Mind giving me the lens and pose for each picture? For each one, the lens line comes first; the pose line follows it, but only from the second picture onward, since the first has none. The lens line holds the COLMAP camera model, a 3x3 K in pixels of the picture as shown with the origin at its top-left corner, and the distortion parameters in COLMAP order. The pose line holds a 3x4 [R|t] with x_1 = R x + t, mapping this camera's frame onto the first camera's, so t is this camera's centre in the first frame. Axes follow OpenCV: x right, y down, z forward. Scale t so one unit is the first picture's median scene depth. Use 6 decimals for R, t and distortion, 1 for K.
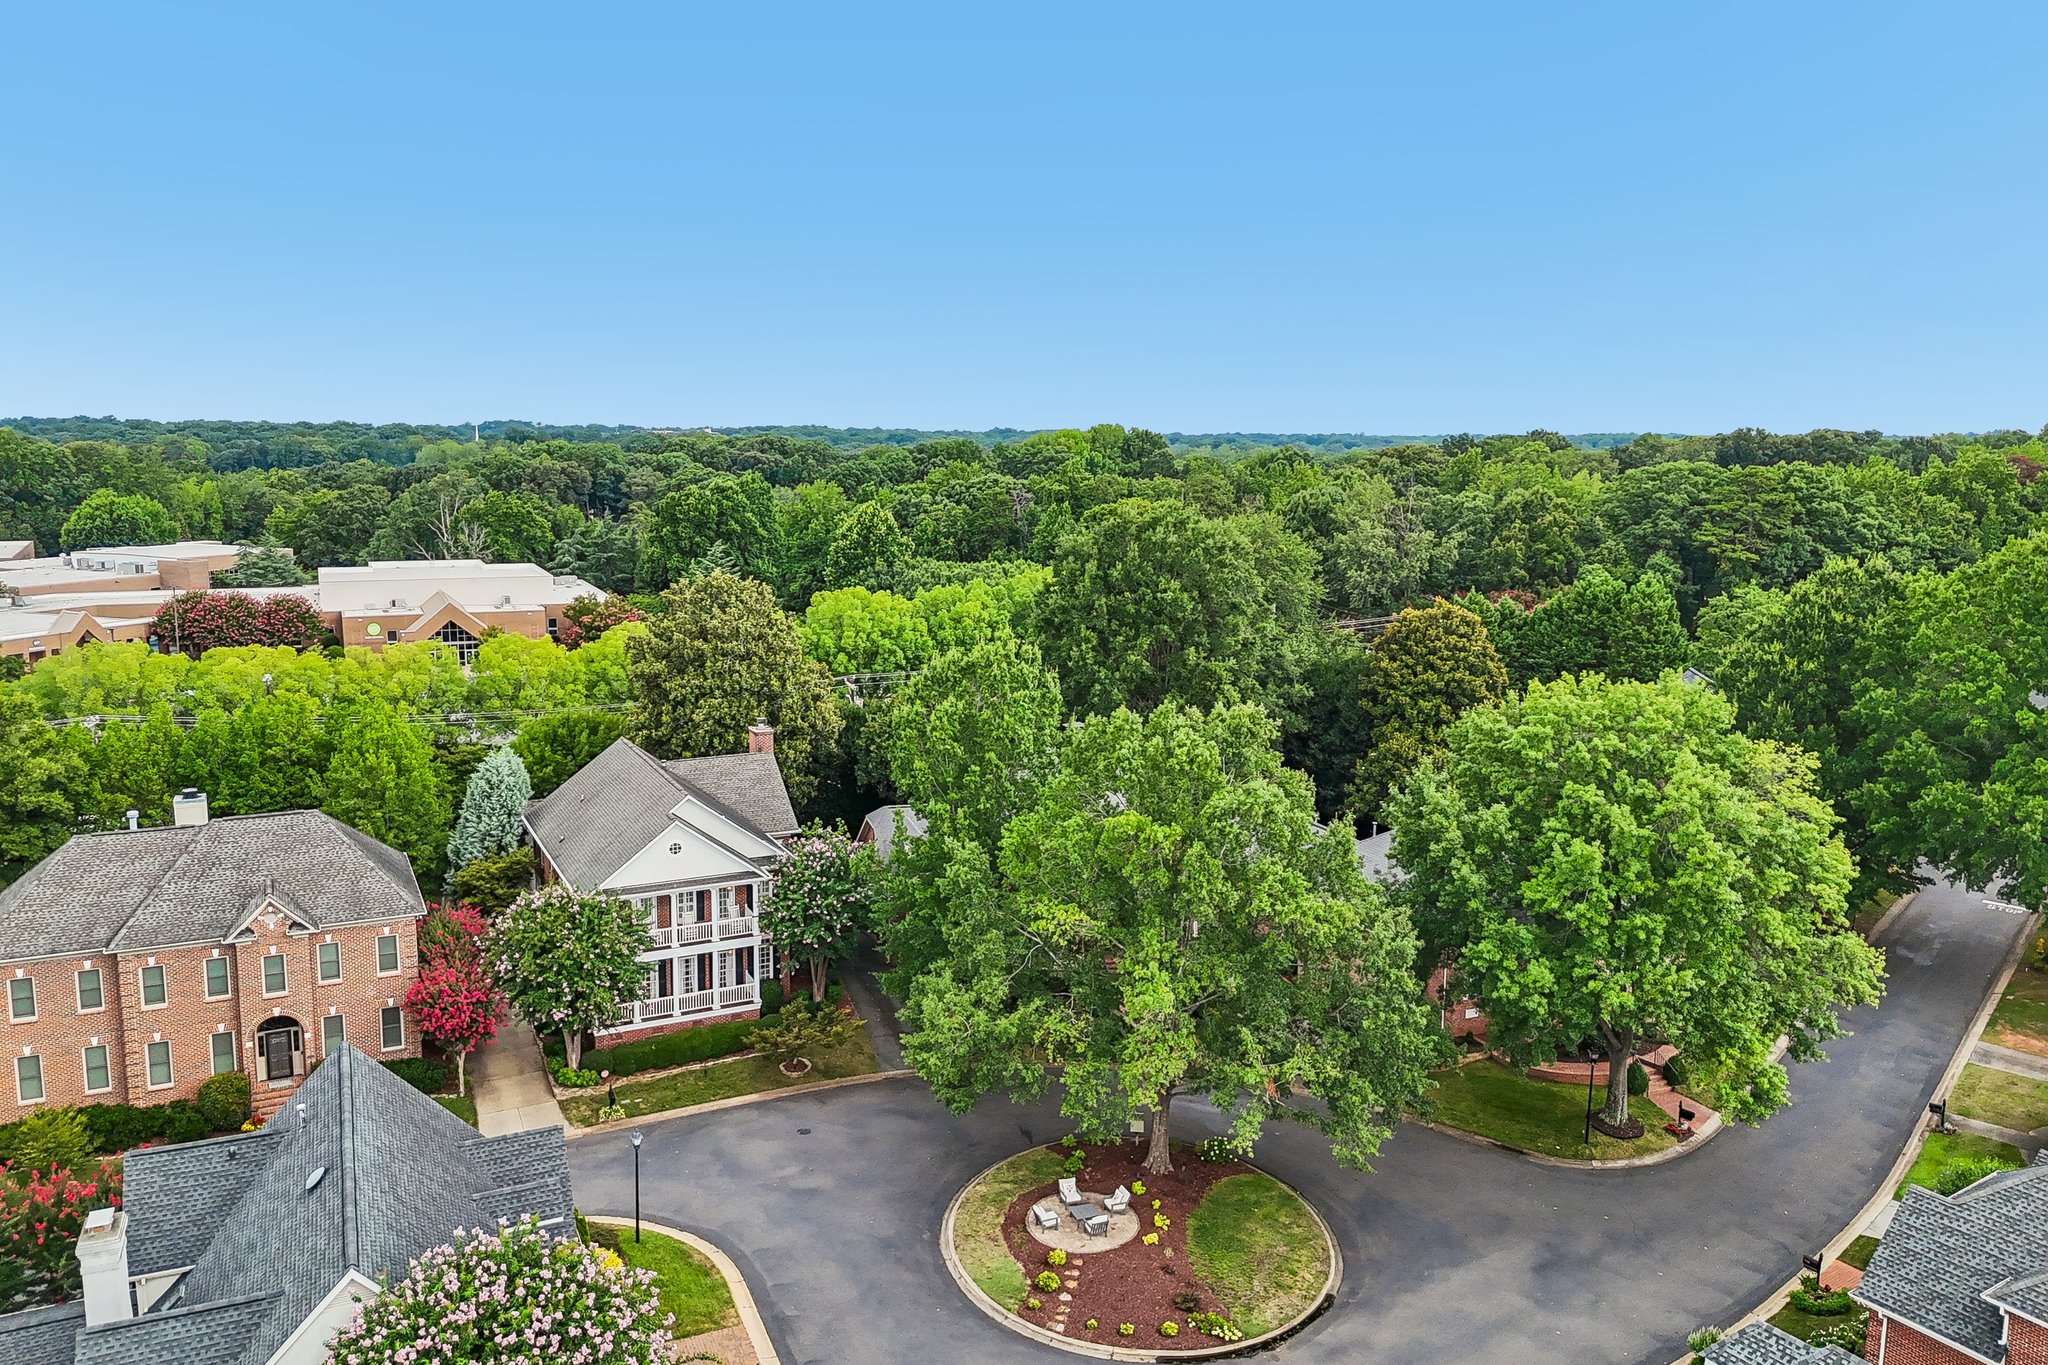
lens RADIAL K [[1504.7, 0, 1032.9], [0, 1504.7, 678.0], [0, 0, 1]] dist [0.058337, -0.047229]
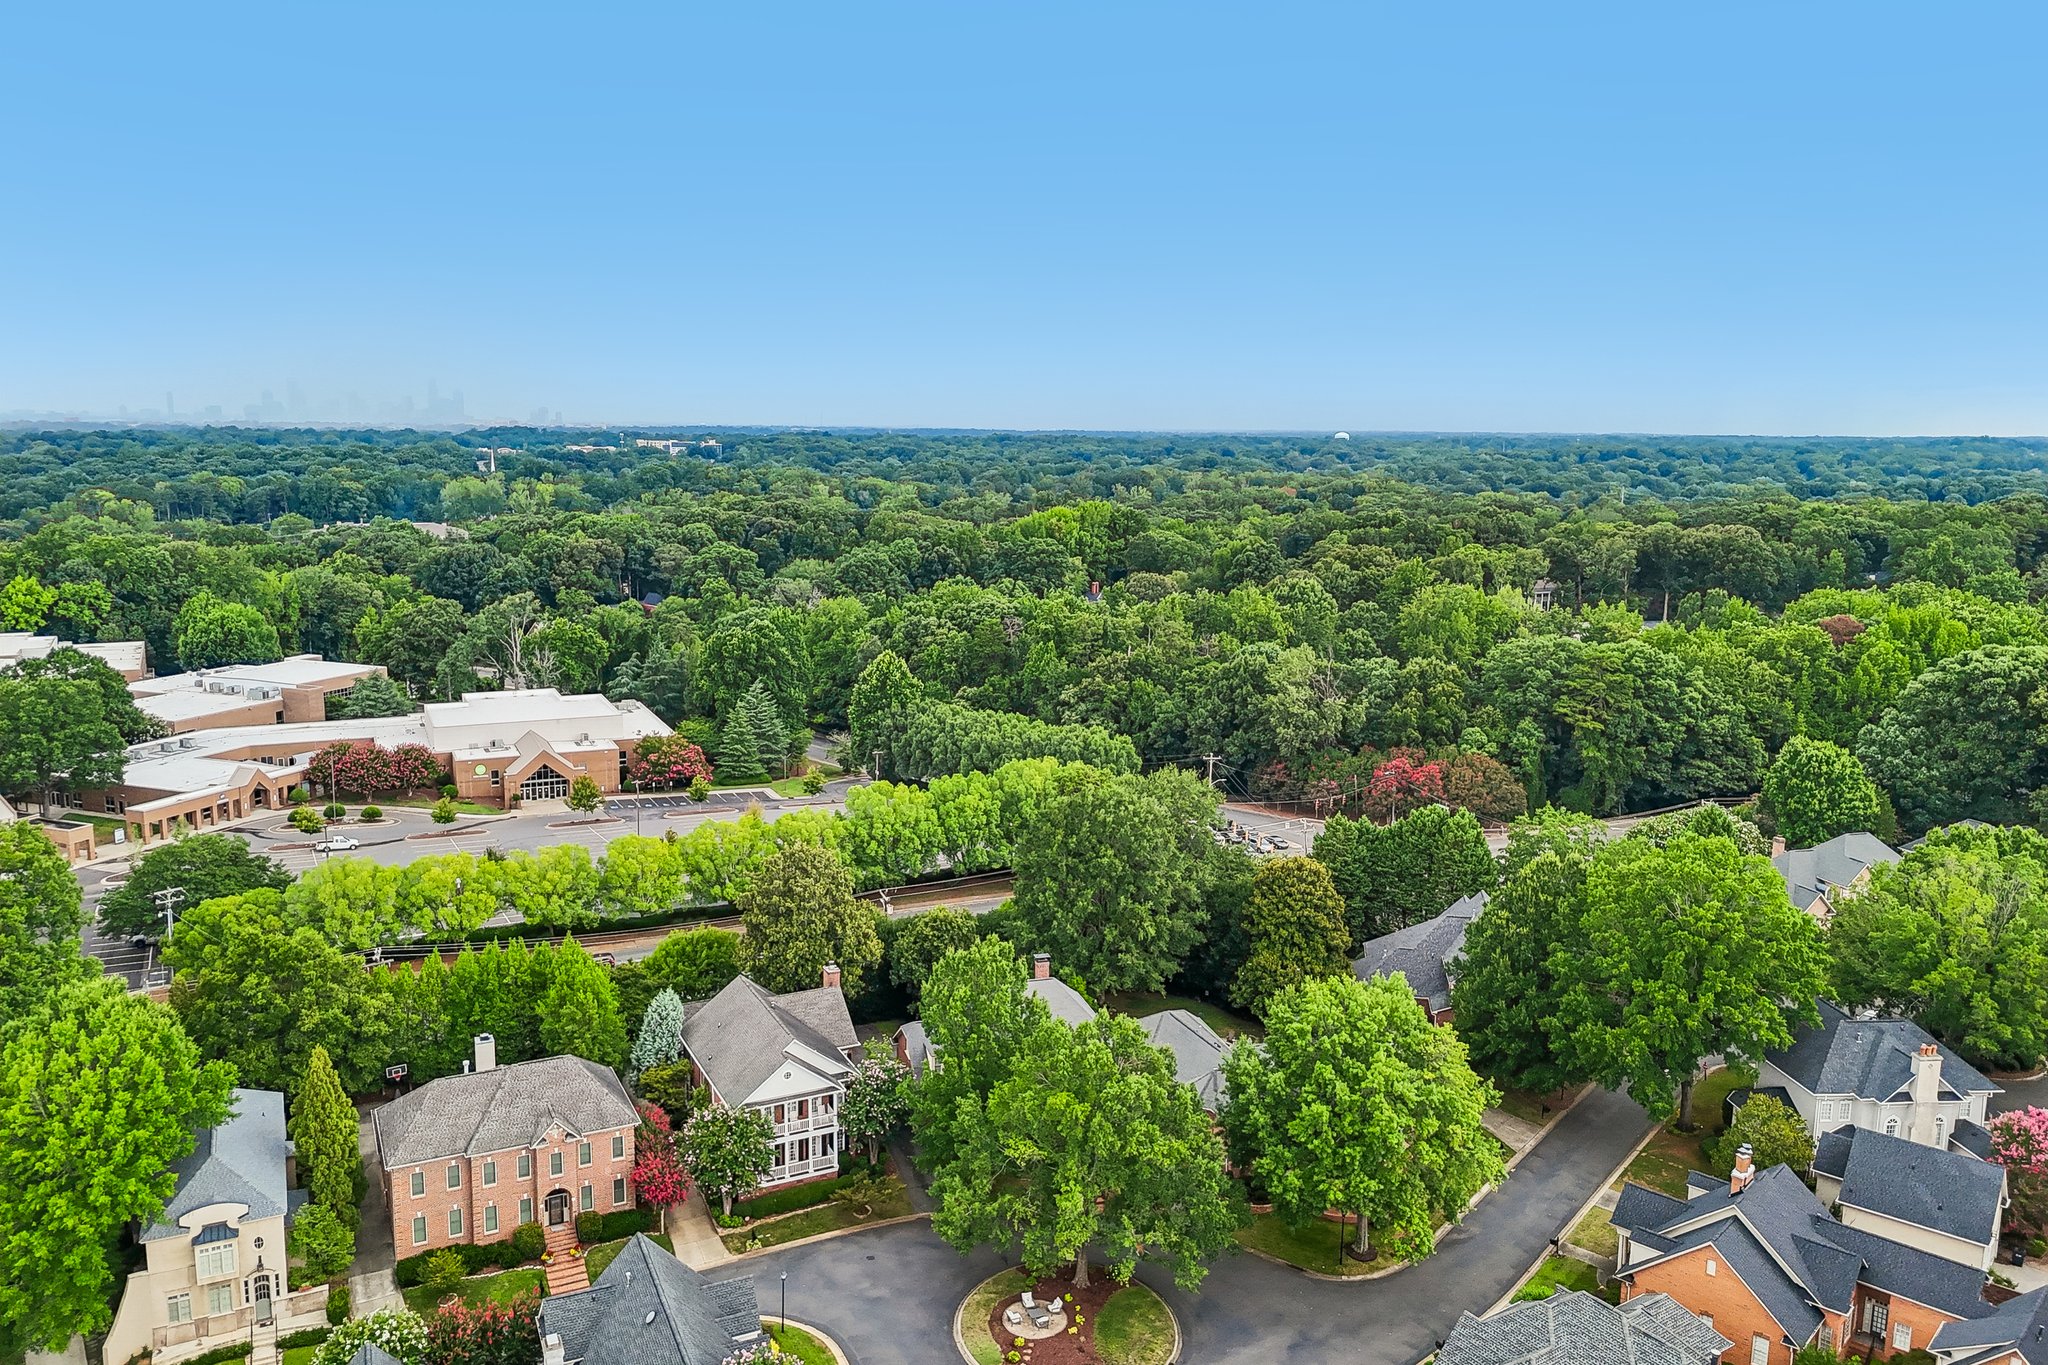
lens RADIAL K [[1504.7, 0, 1034.0], [0, 1504.7, 679.7], [0, 0, 1]] dist [0.058337, -0.047229]
pose [[0.999996, 0.002286, 0.001772, 0.022393], [-0.002299, 0.999971, 0.007274, -0.322015], [-0.001755, -0.007278, 0.999972, -0.612675]]
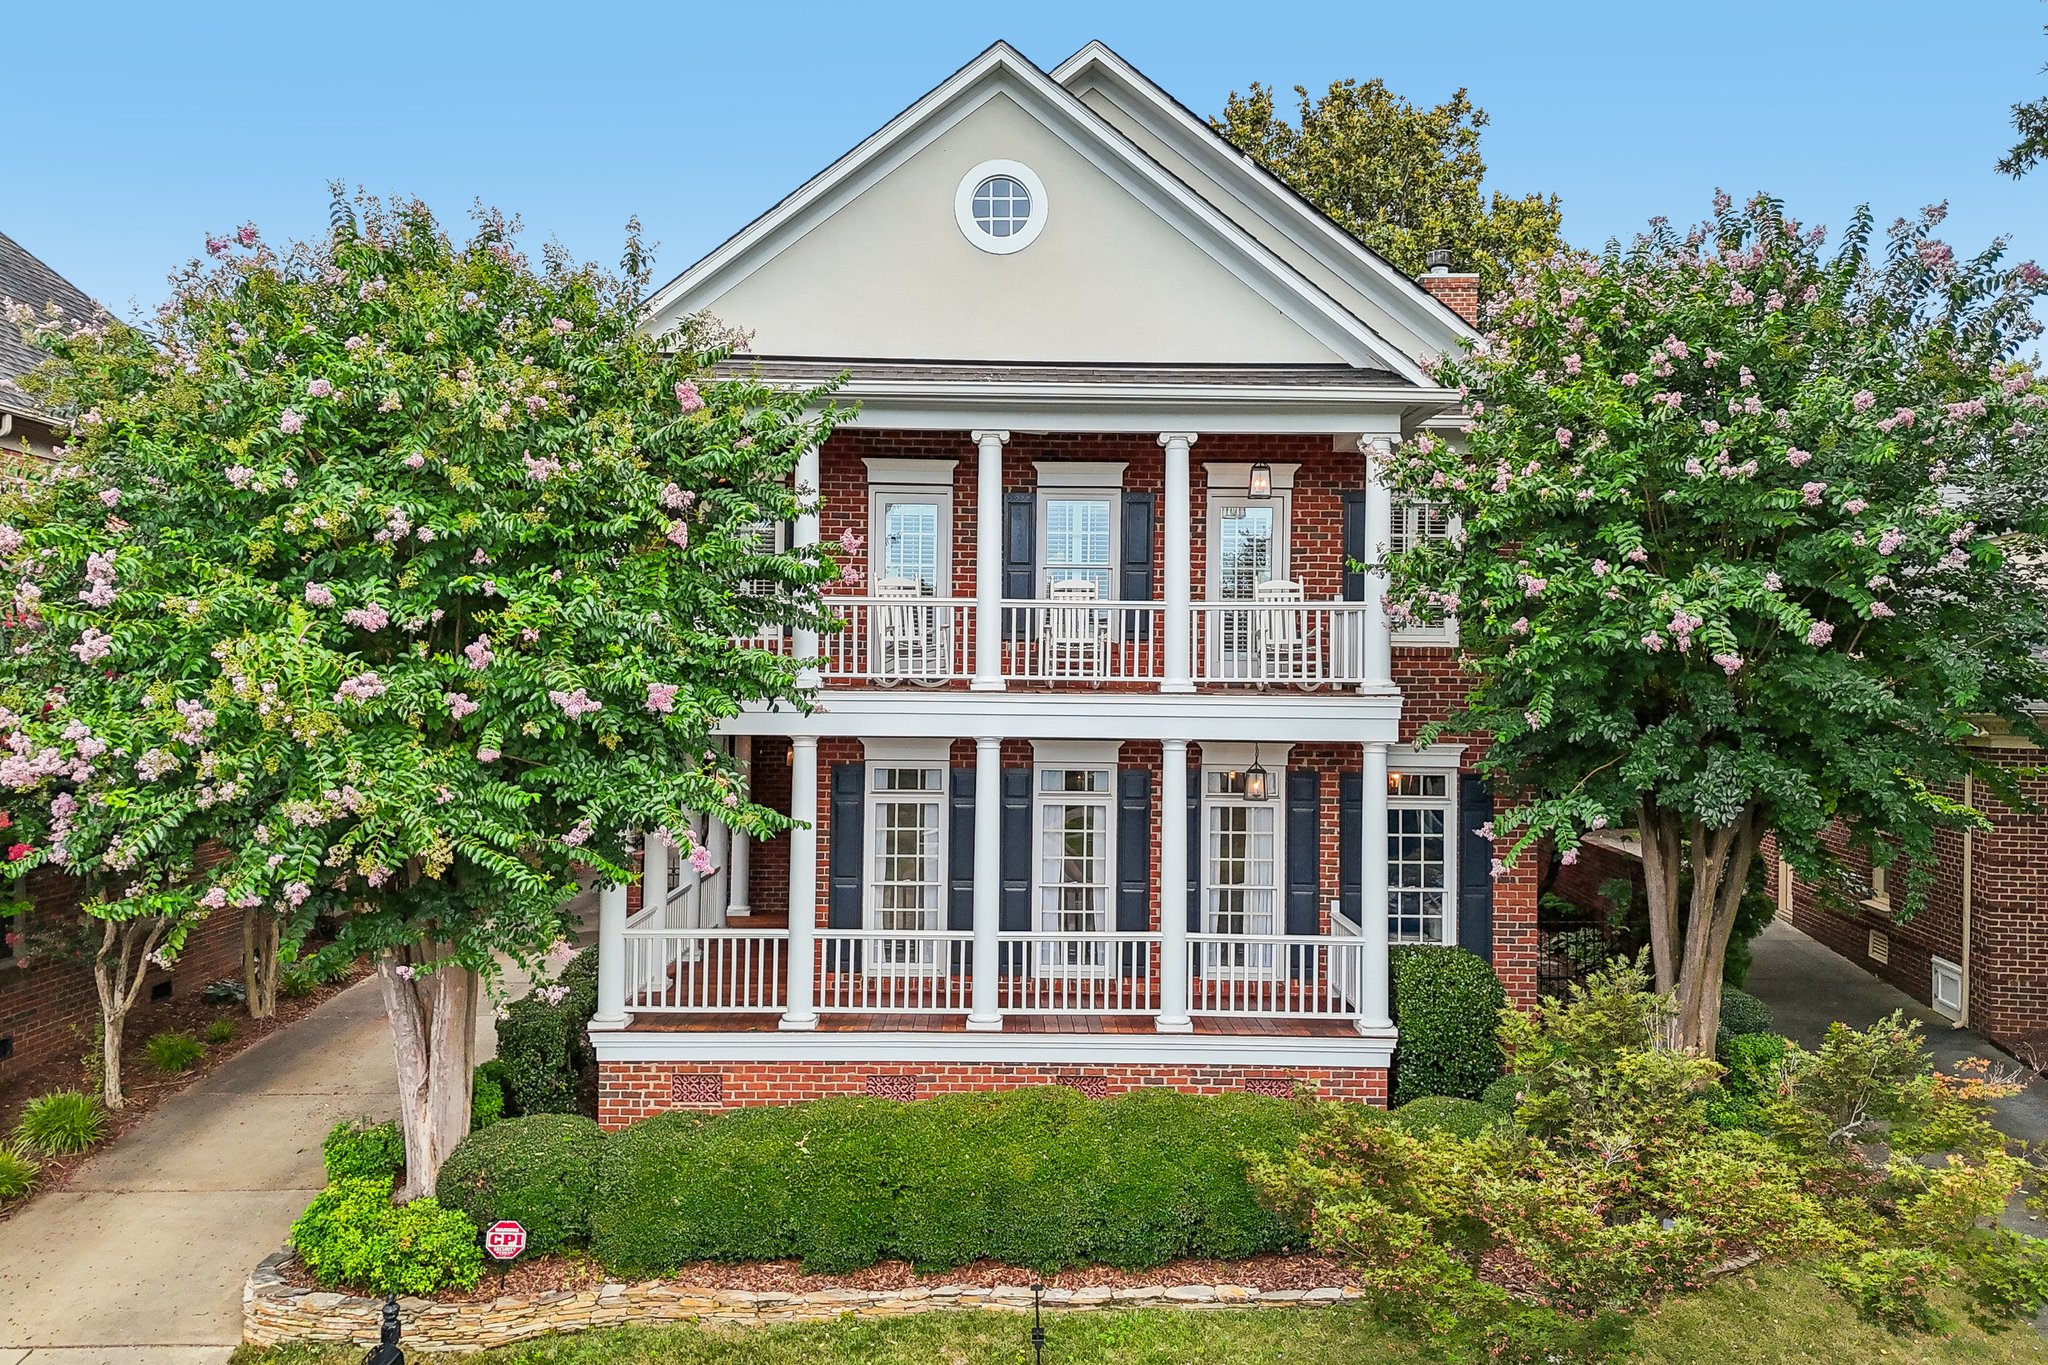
lens RADIAL K [[1504.7, 0, 1027.1], [0, 1504.7, 685.9], [0, 0, 1]] dist [0.058337, -0.047229]
pose [[0.897827, -0.001561, -0.440345, -0.140027], [-0.071019, 0.986389, -0.148300, 0.210214], [0.434583, 0.164420, 0.885496, 0.823685]]
